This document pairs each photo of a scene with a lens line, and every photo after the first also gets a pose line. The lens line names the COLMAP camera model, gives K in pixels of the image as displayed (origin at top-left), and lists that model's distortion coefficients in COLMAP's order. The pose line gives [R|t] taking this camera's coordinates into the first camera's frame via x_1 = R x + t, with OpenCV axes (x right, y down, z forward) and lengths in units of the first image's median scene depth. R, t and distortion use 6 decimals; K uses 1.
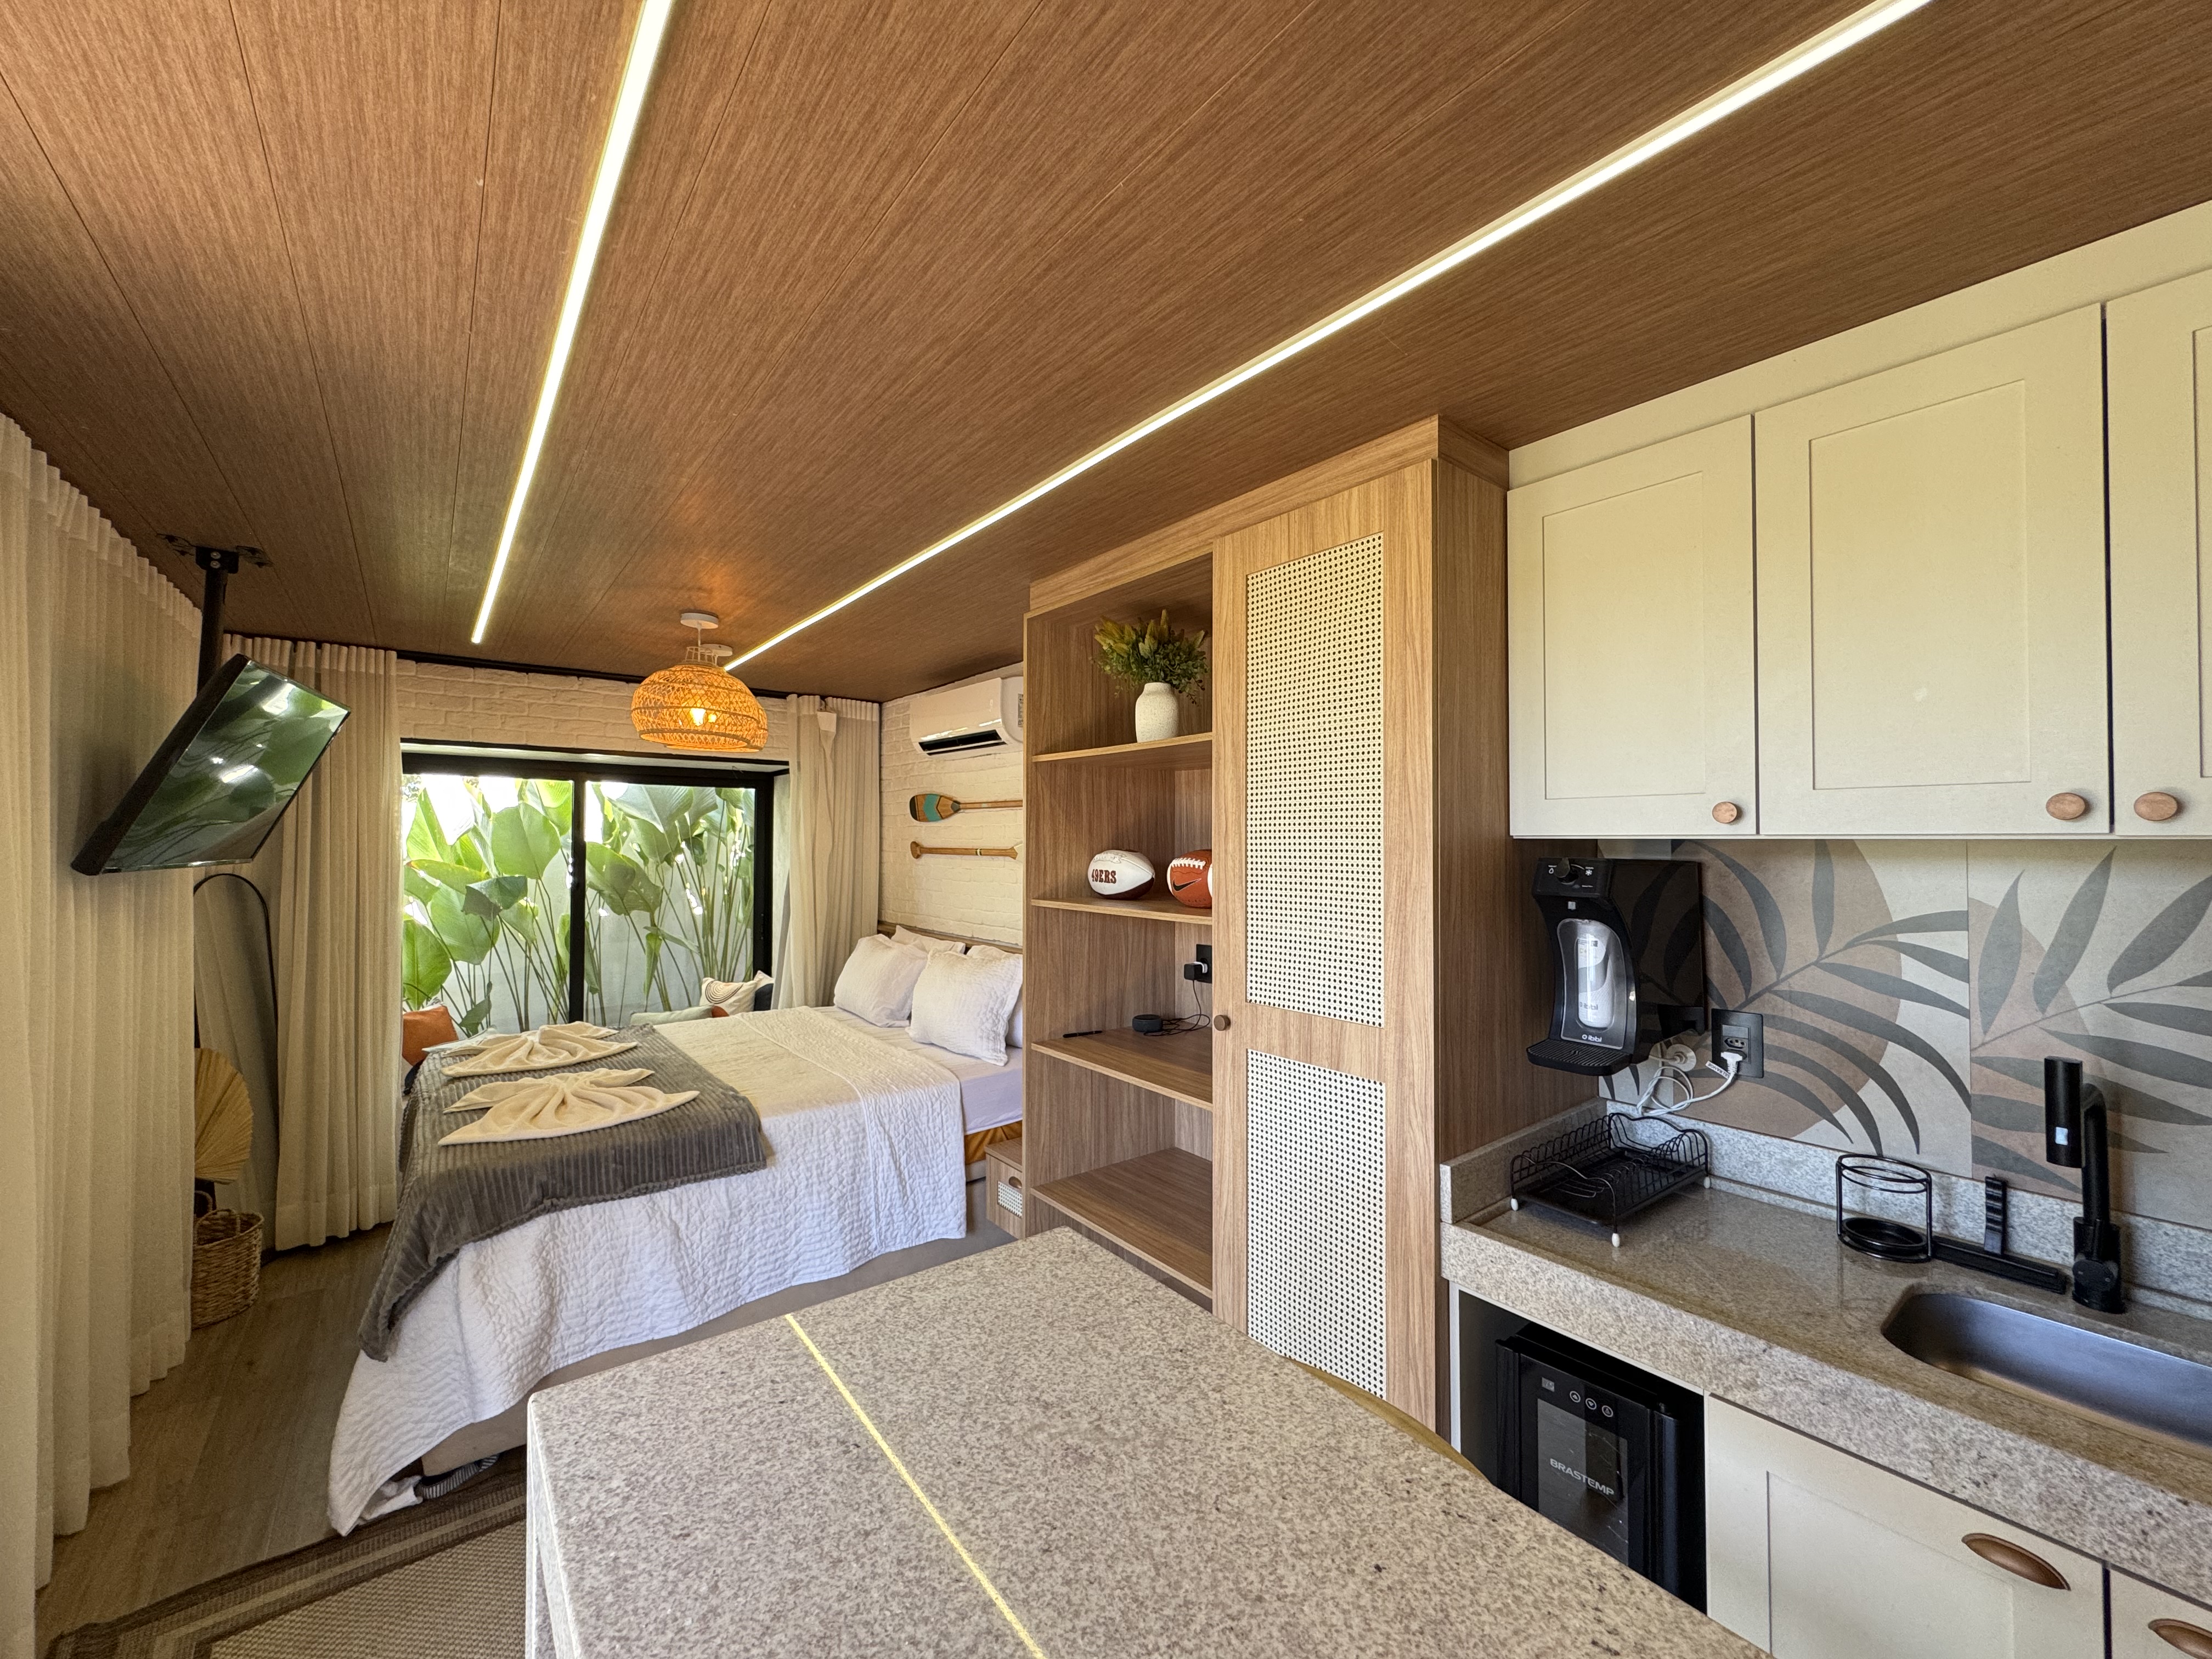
lens RADIAL K [[881.5, 0, 1102.4], [0, 881.5, 826.9], [0, 0, 1]] dist [-0.003455, 0.000875]
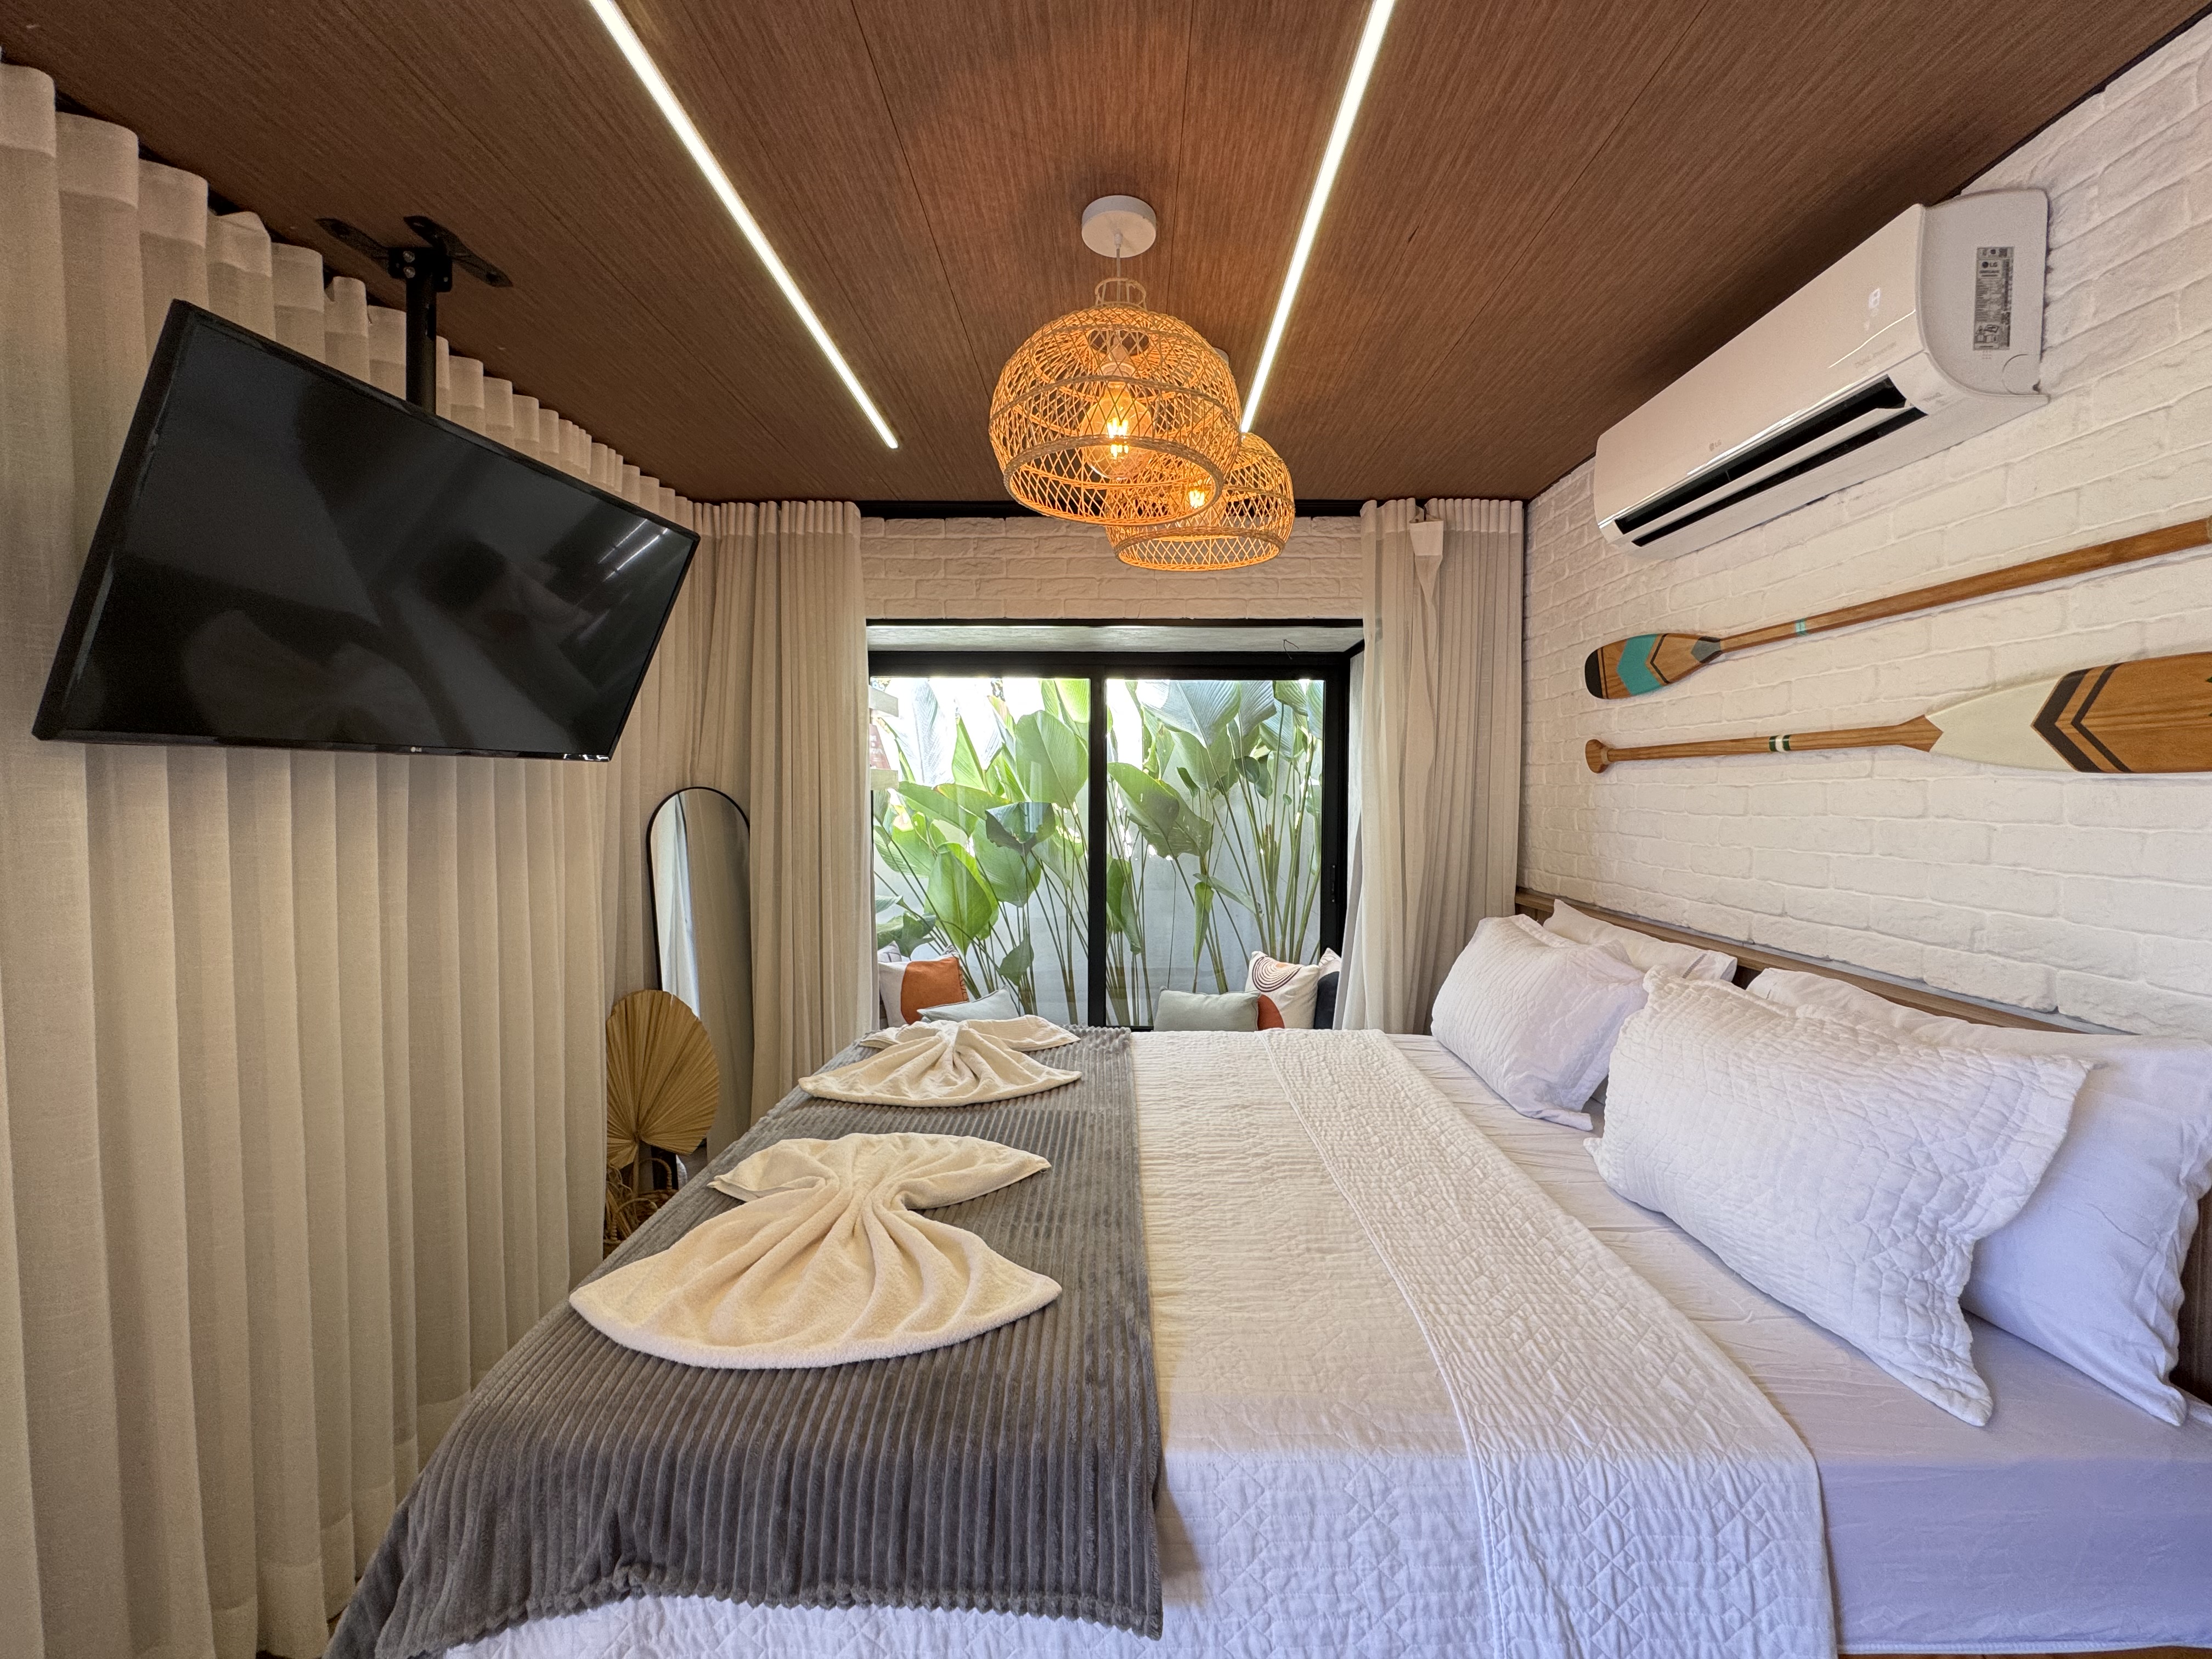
lens RADIAL K [[881.5, 0, 1106.1], [0, 881.5, 824.8], [0, 0, 1]] dist [-0.003455, 0.000875]
pose [[0.777305, 0.021857, -0.628744, -0.111852], [0.011052, 0.998768, 0.048383, 0.038387], [0.629027, -0.044557, 0.776105, 0.422665]]
